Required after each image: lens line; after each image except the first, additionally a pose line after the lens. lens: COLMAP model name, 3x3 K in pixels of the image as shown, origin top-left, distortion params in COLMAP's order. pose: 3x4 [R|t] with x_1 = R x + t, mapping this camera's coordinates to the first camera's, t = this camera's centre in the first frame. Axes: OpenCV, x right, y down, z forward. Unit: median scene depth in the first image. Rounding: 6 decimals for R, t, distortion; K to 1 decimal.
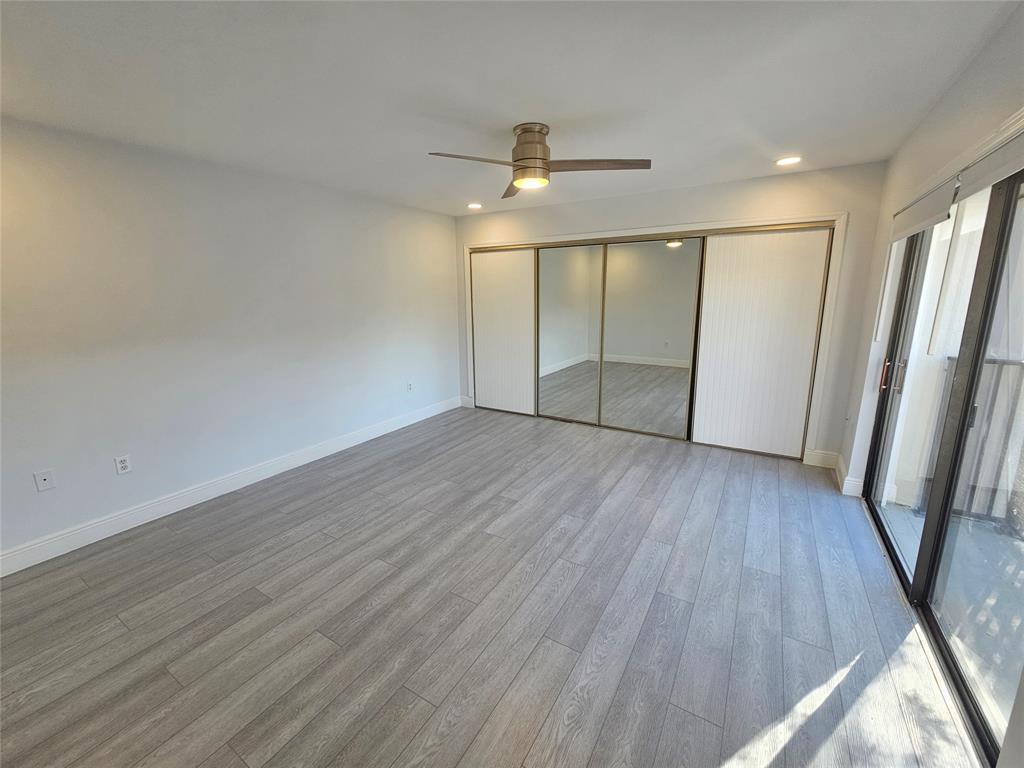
lens RADIAL K [[418.4, 0, 511.2], [0, 418.4, 378.9], [0, 0, 1]] dist [0.000324, 0.000017]
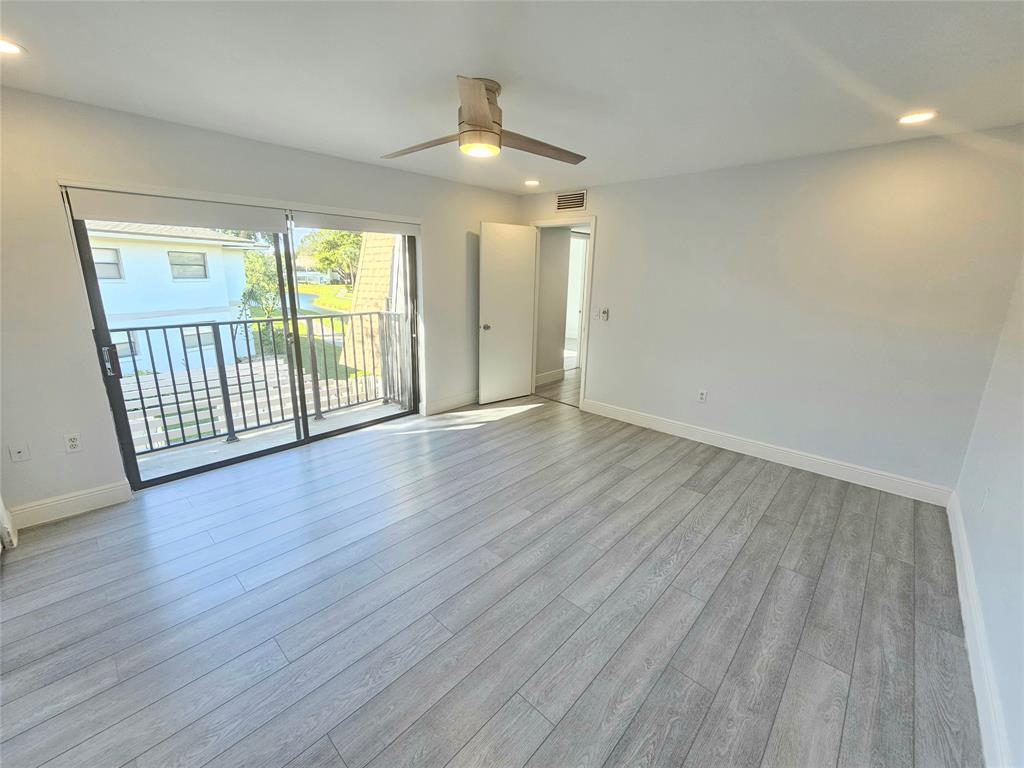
lens RADIAL K [[418.4, 0, 511.2], [0, 418.4, 378.9], [0, 0, 1]] dist [0.000324, 0.000017]
pose [[-0.980461, -0.054763, 0.188935, -0.190074], [0.033000, 0.901066, 0.432424, -0.369456], [-0.193924, 0.430210, -0.881653, 1.766755]]
